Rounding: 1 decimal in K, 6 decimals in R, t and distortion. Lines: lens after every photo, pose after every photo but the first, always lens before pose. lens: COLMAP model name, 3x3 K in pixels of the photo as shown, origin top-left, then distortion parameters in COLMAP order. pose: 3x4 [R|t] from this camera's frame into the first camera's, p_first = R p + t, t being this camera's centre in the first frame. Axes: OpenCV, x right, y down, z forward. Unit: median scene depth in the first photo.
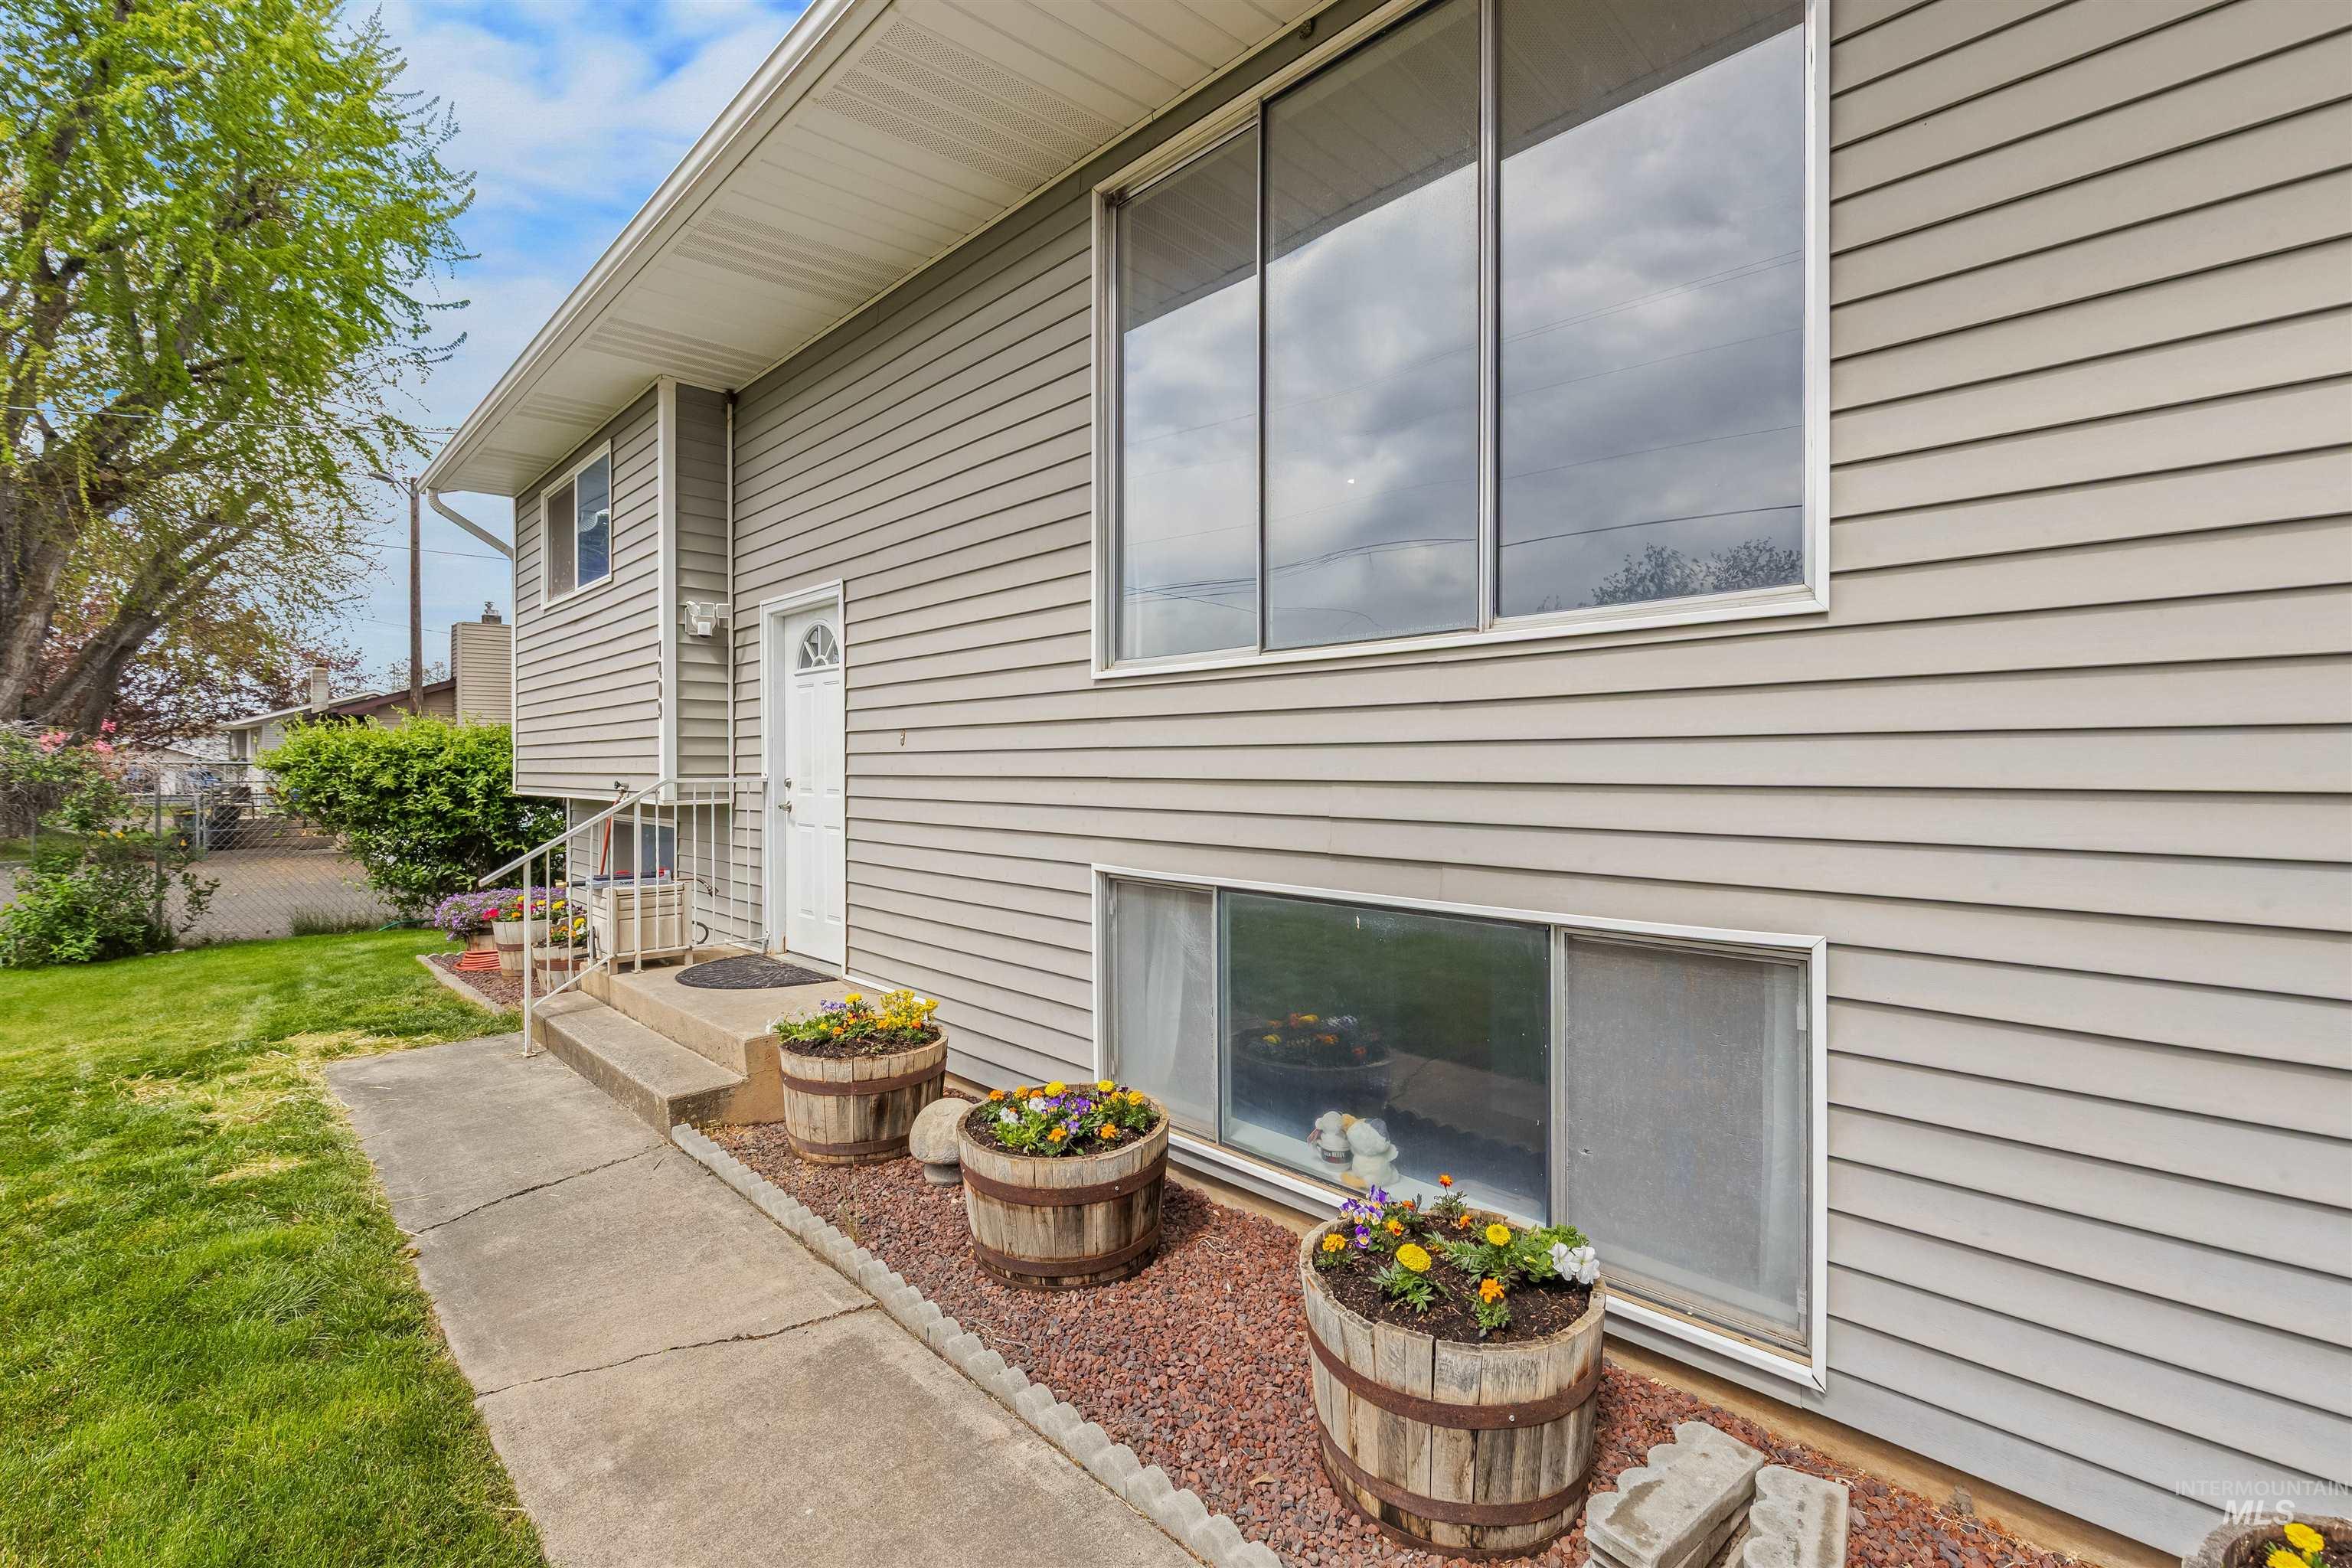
lens RADIAL K [[1048.5, 0, 1169.9], [0, 1048.5, 768.6], [0, 0, 1]] dist [0.002627, -0.000712]
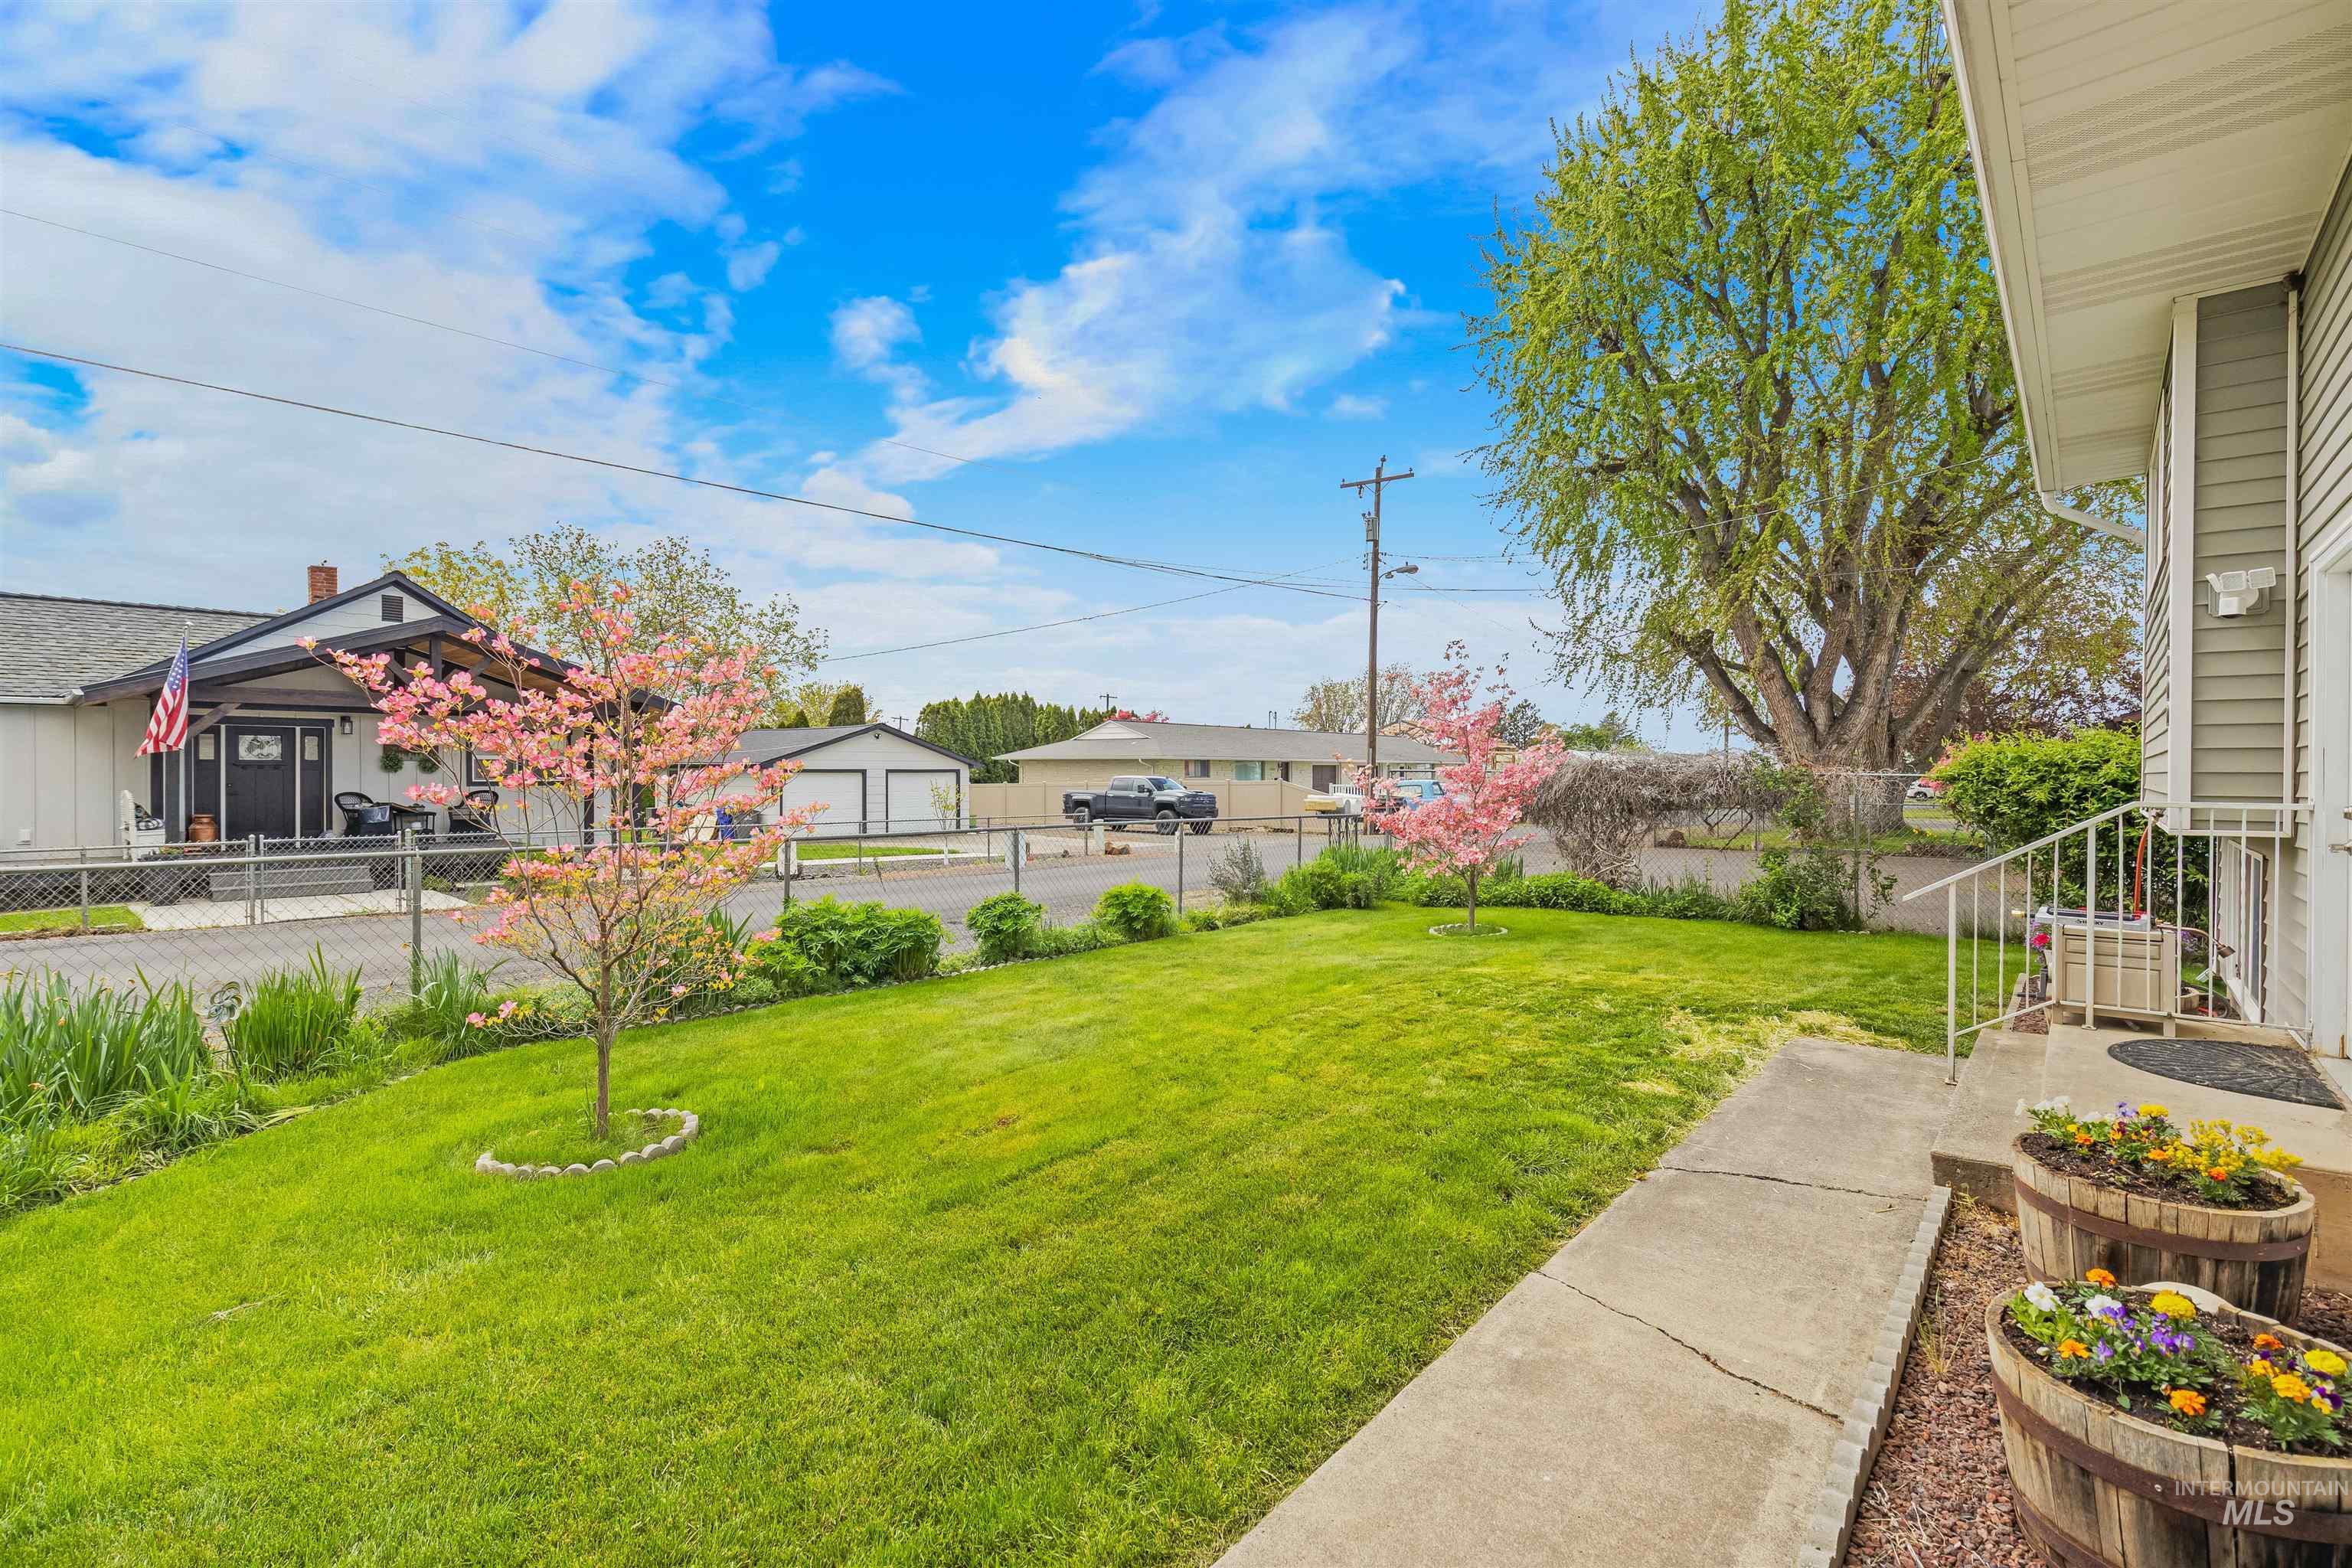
lens RADIAL K [[1049.7, 0, 1195.4], [0, 1049.7, 777.7], [0, 0, 1]] dist [-0.001663, -0.000408]
pose [[0.112164, 0.007783, -0.993659, 0.375155], [-0.007171, 0.999950, 0.007023, -0.014023], [0.993664, 0.006338, 0.112214, 0.276113]]
